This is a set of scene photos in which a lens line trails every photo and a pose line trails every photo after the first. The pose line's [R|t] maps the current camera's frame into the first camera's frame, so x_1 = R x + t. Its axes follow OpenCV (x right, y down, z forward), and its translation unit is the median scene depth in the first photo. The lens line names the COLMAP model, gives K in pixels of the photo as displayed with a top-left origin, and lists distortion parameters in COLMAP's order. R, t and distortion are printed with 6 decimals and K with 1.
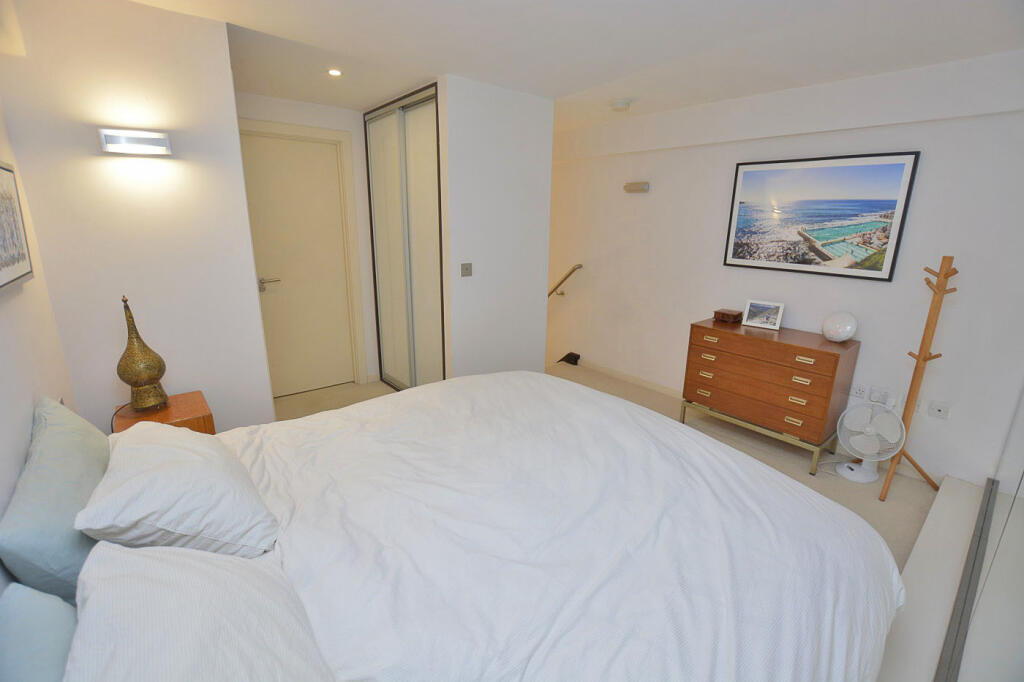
lens RADIAL K [[453.4, 0, 517.0], [0, 453.4, 337.8], [0, 0, 1]] dist [-0.005438, -0.000767]
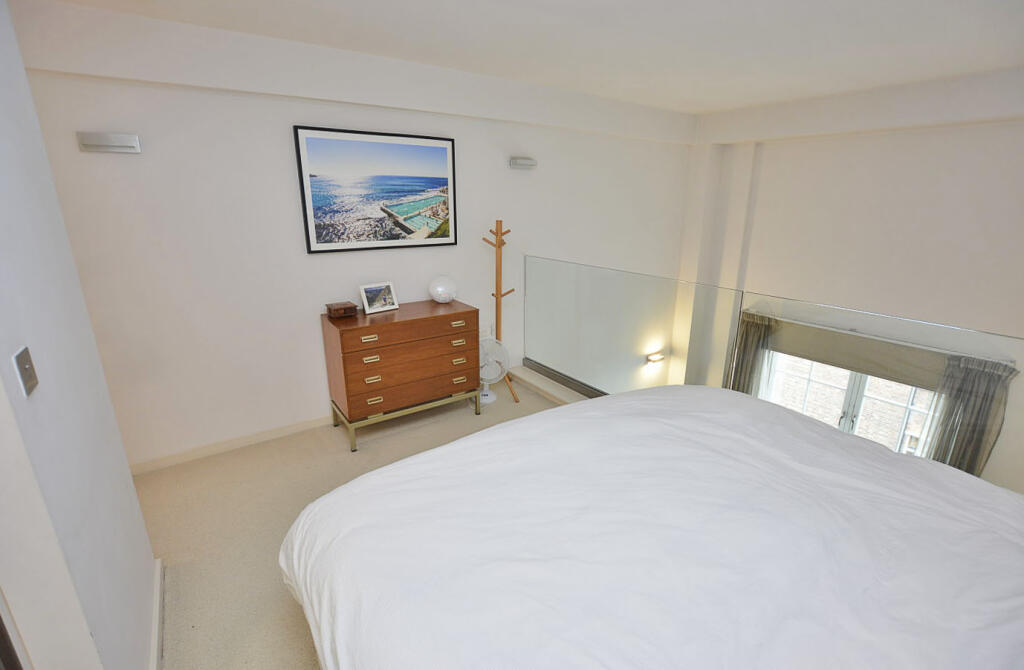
lens RADIAL K [[470.7, 0, 514.8], [0, 470.7, 336.0], [0, 0, 1]] dist [-0.013142, -0.000462]
pose [[0.076839, -0.302985, 0.949892, -0.414700], [0.253646, 0.927305, 0.275263, -0.186564], [-0.964240, 0.219785, 0.148104, 0.639900]]
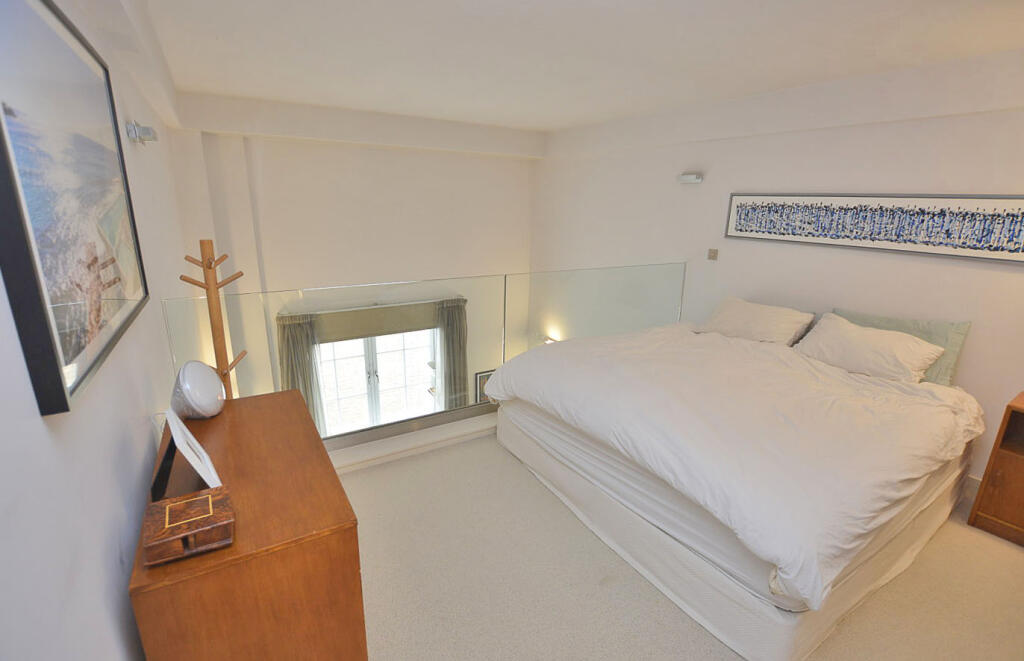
lens RADIAL K [[460.7, 0, 519.0], [0, 460.7, 331.9], [0, 0, 1]] dist [-0.002203, -0.000241]
pose [[-0.990859, -0.076948, 0.110807, 0.264053], [-0.009927, 0.860739, 0.508949, -0.354417], [-0.134538, 0.503197, -0.853635, 1.318355]]
